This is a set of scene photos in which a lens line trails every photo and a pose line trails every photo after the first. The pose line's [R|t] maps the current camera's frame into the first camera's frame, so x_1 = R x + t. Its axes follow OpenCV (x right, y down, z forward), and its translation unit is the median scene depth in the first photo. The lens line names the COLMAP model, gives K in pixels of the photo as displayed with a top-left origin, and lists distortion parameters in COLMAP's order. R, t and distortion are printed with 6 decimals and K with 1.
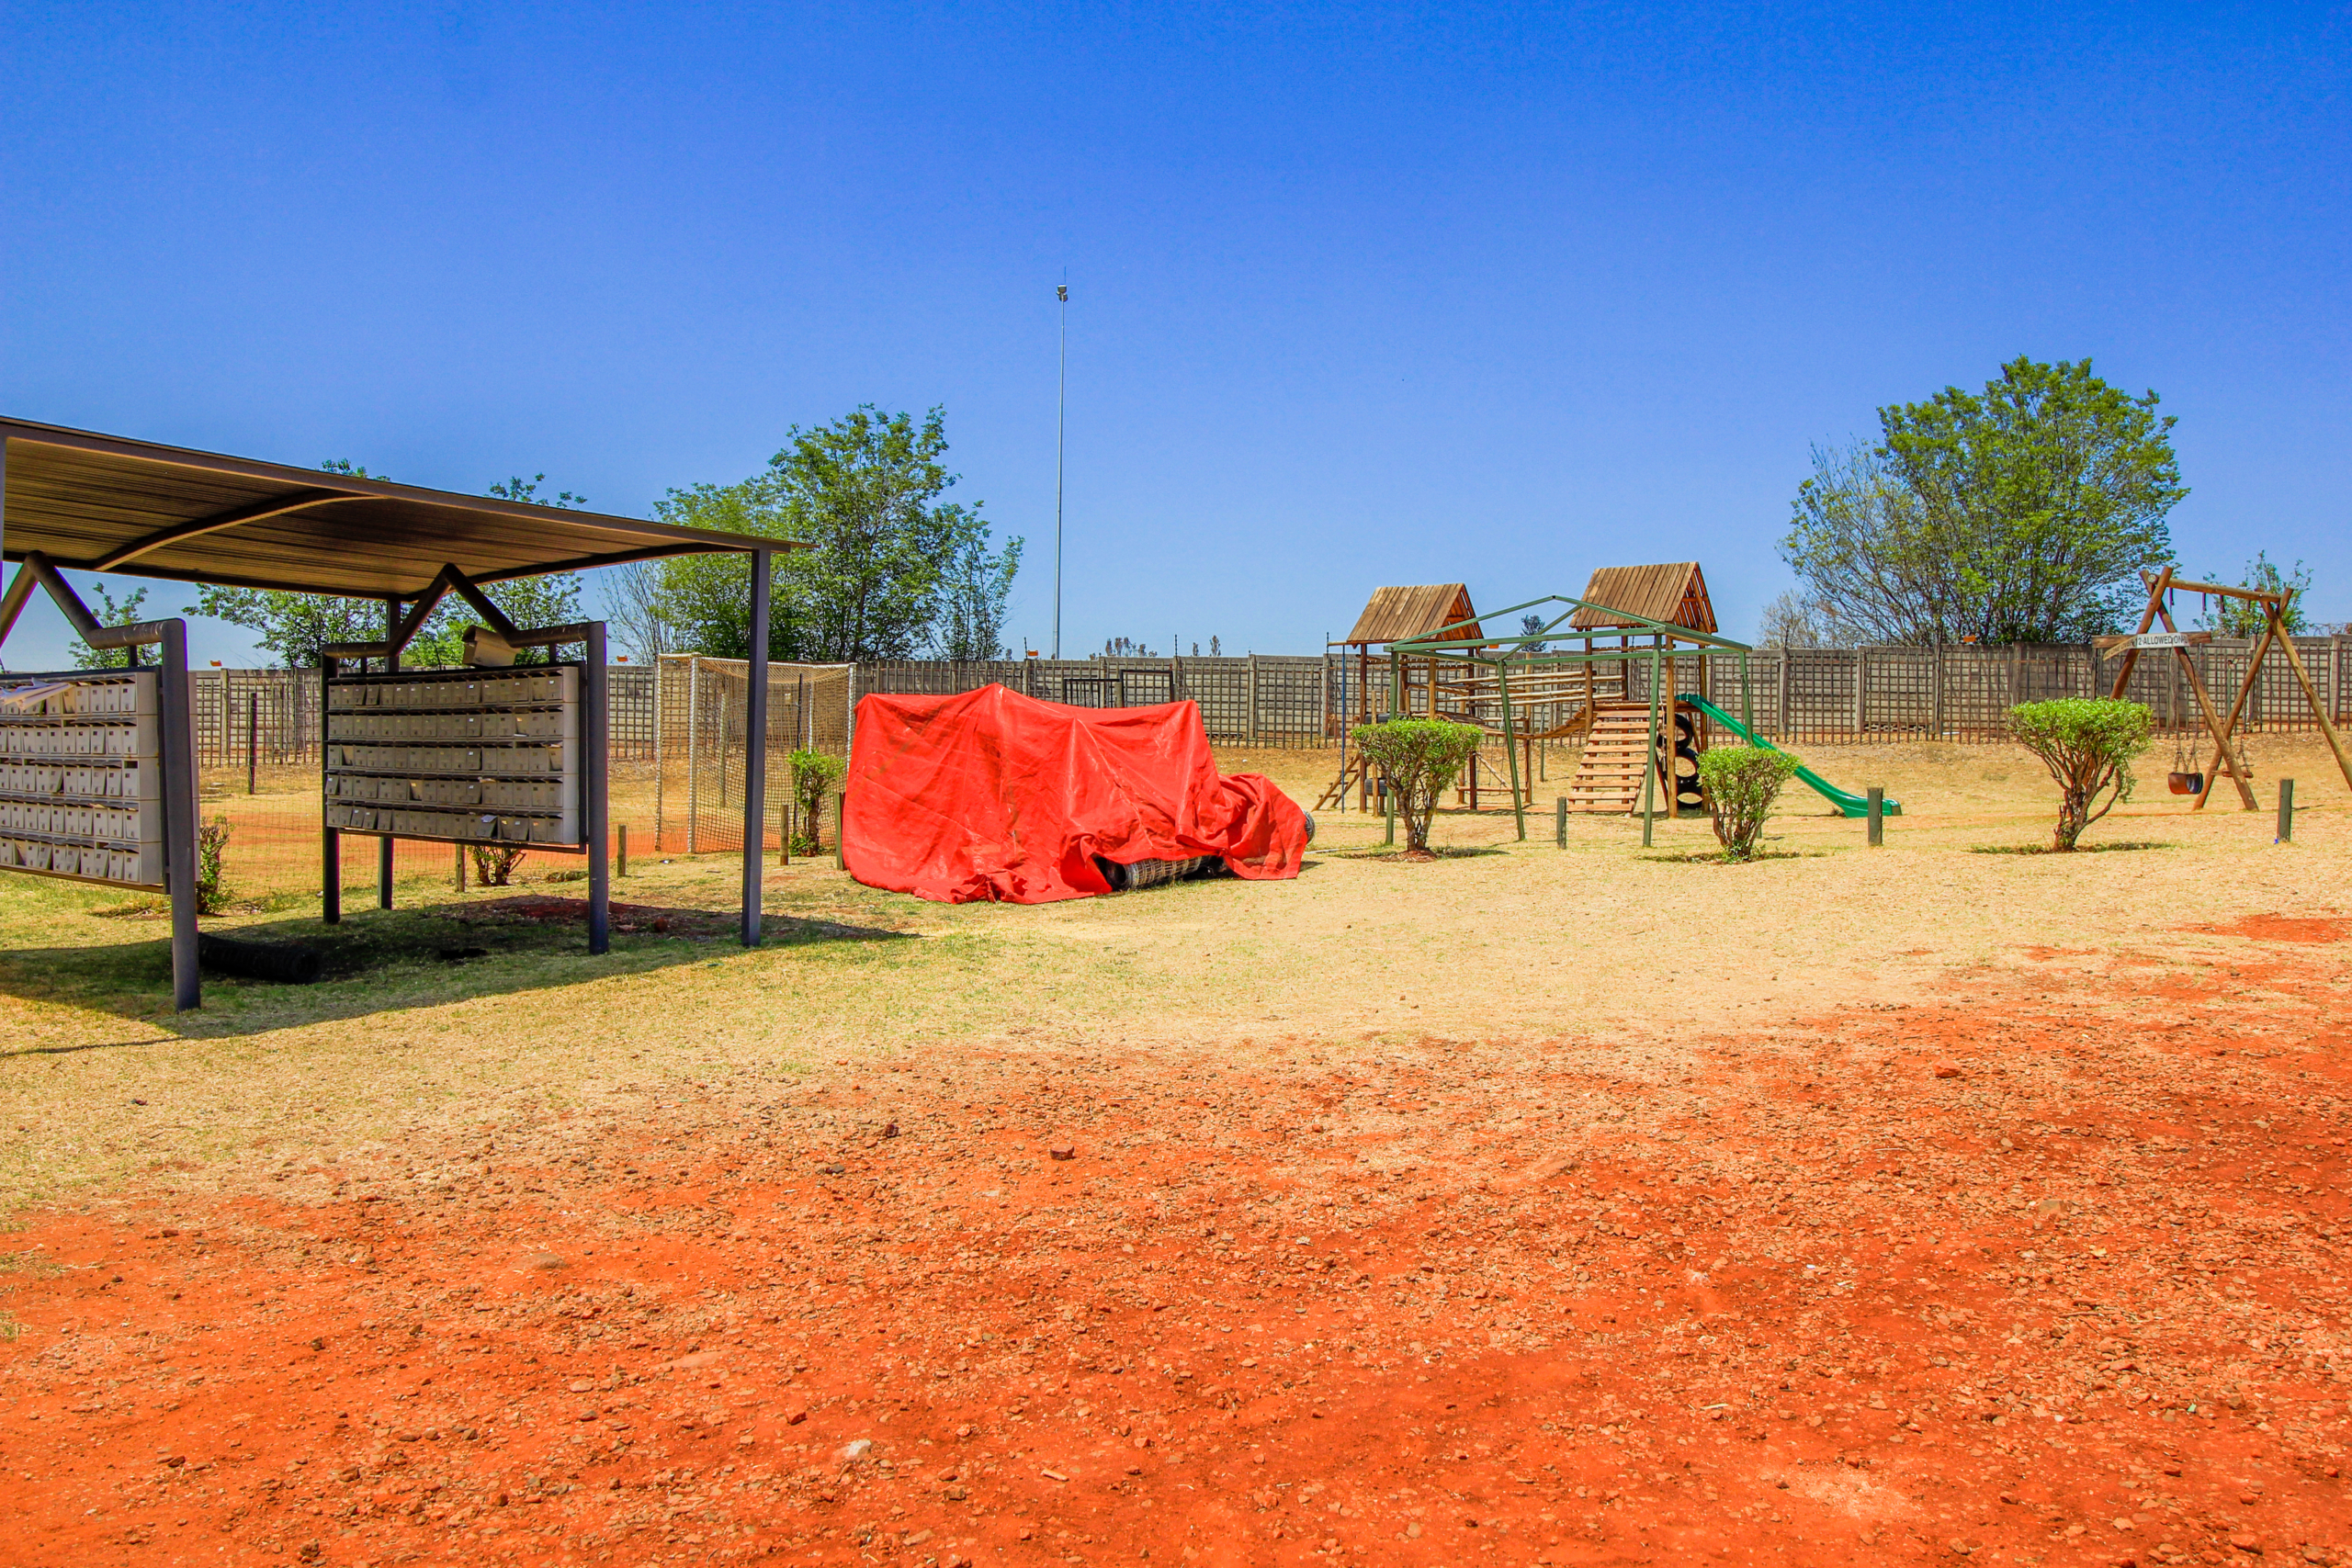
lens RADIAL K [[1219.3, 0, 1174.8], [0, 1219.3, 783.1], [0, 0, 1]] dist [-0.001527, -0.001117]
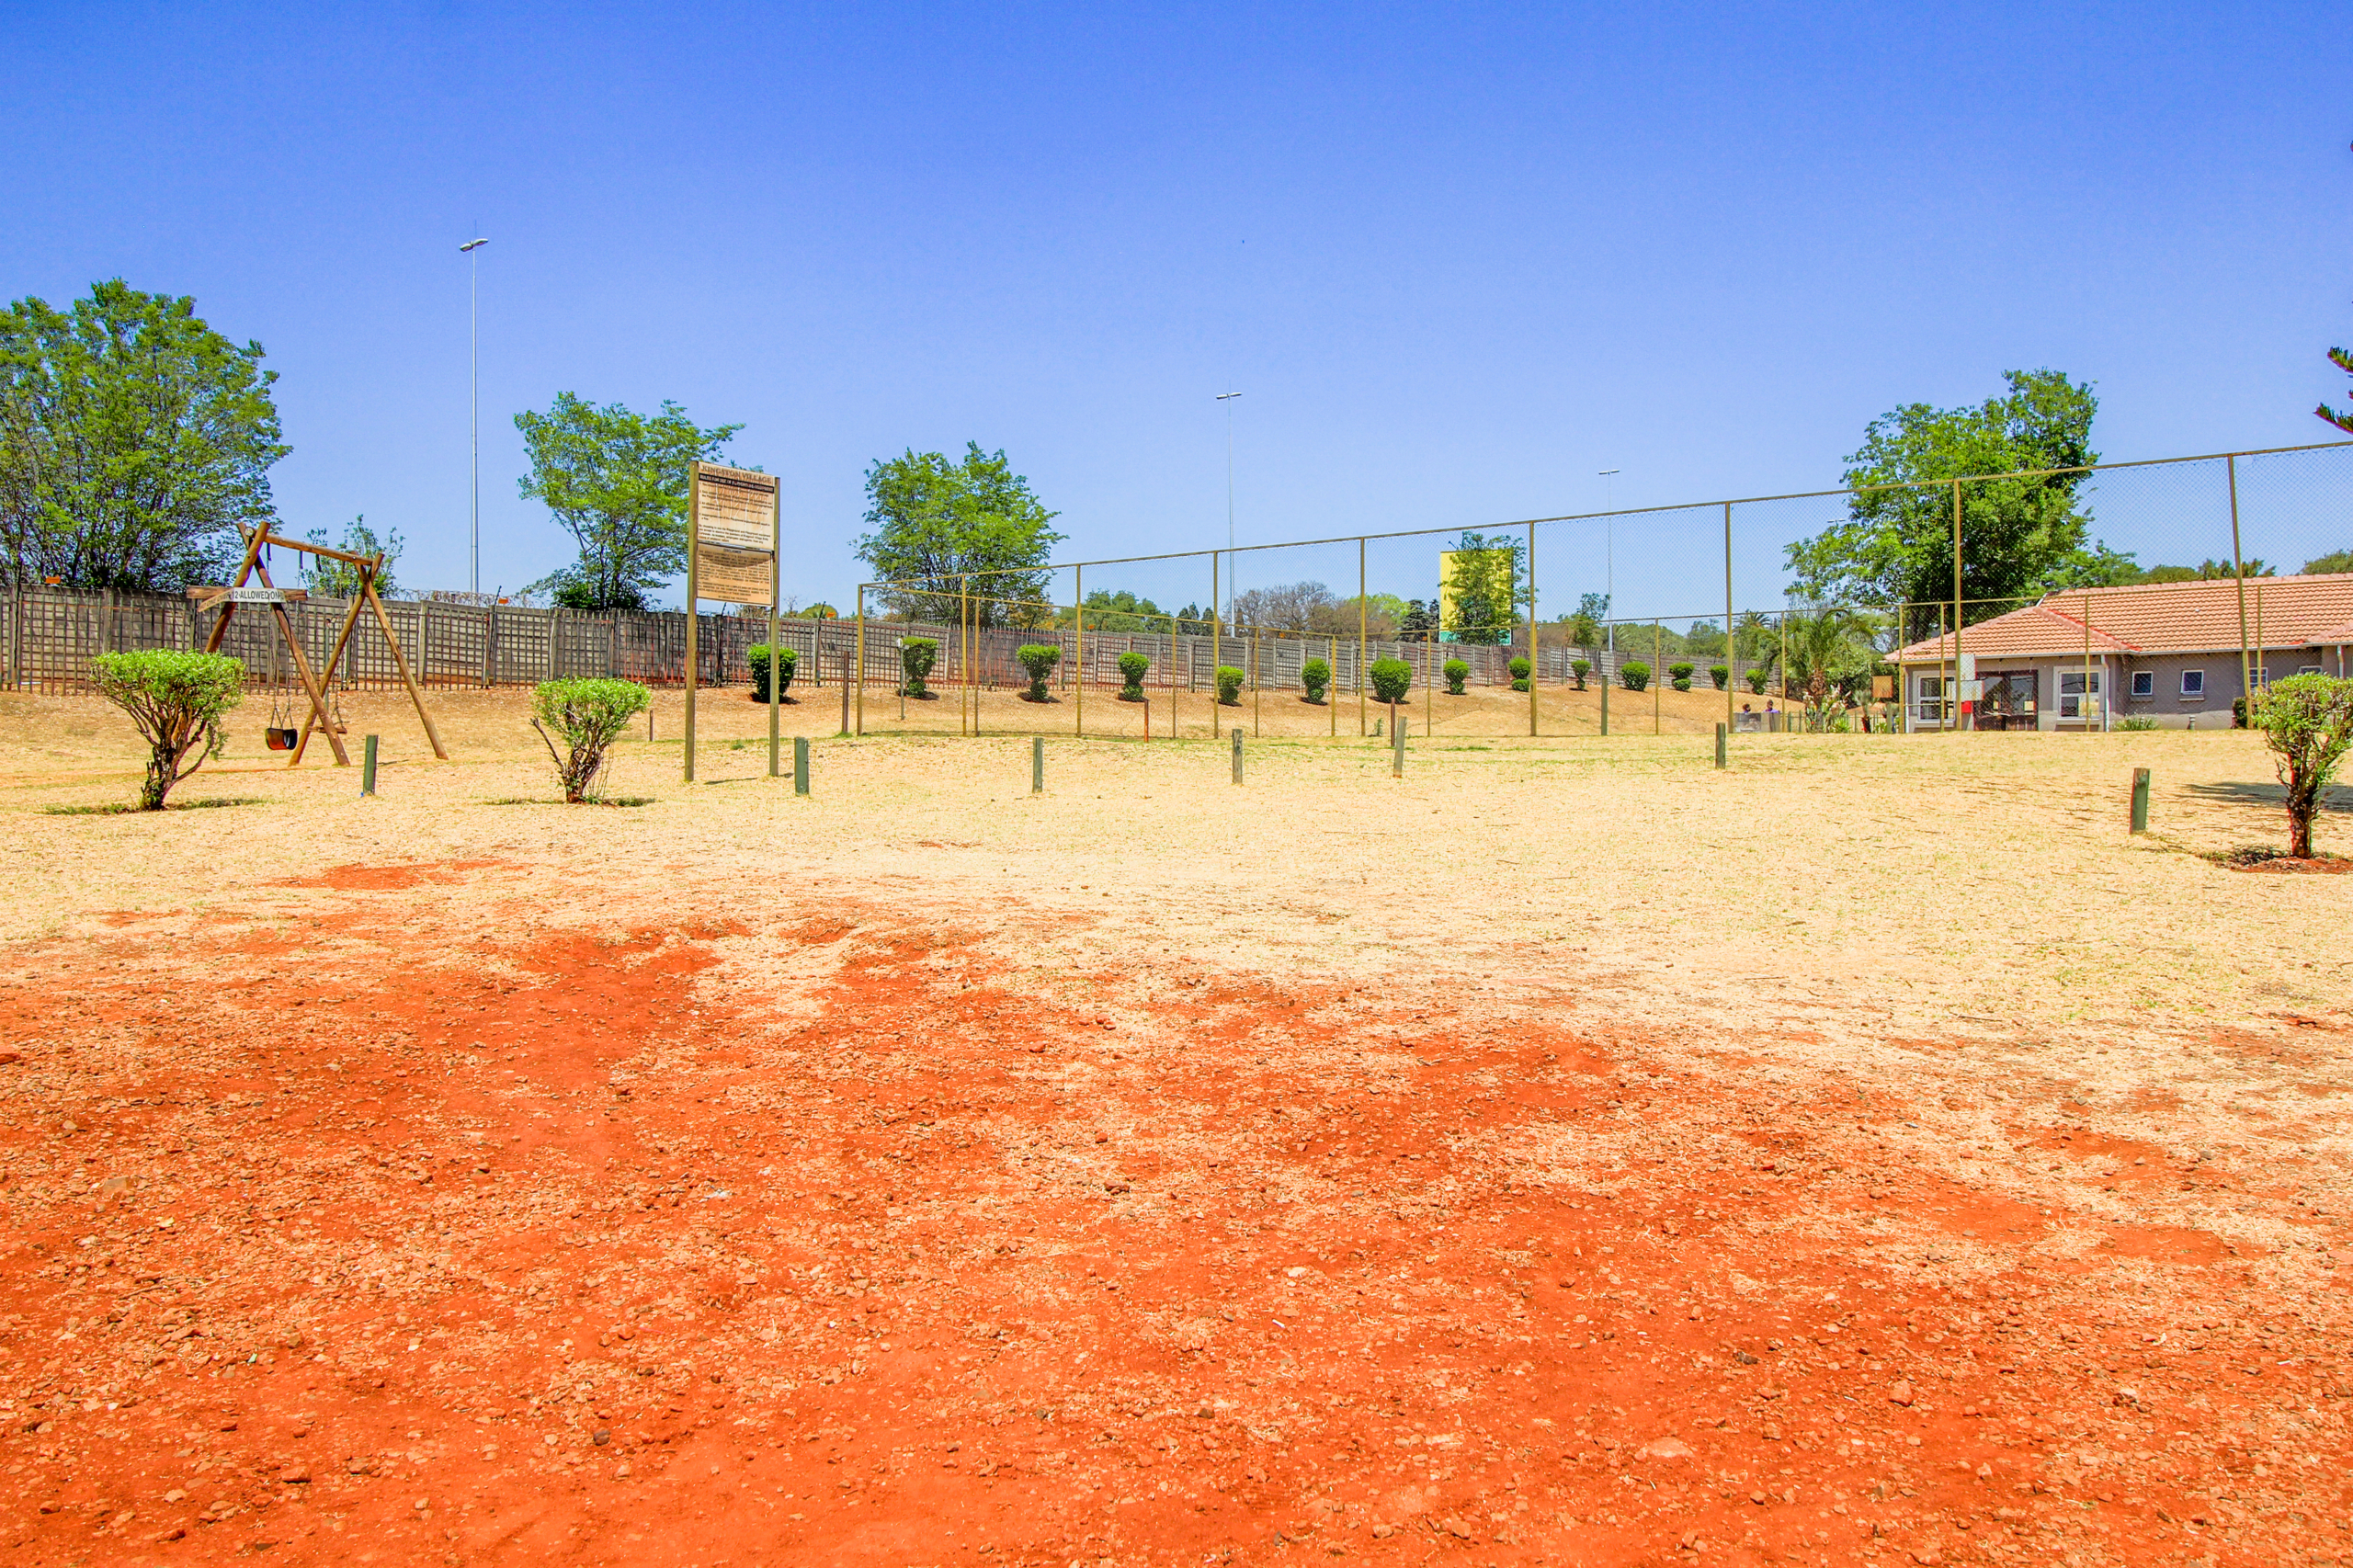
lens RADIAL K [[1219.9, 0, 1175.4], [0, 1219.9, 780.8], [0, 0, 1]] dist [-0.001527, -0.001117]
pose [[0.790409, -0.012938, 0.612443, 0.798821], [0.001324, 0.999811, 0.019413, 0.016055], [-0.612578, -0.014533, 0.790277, -0.249906]]
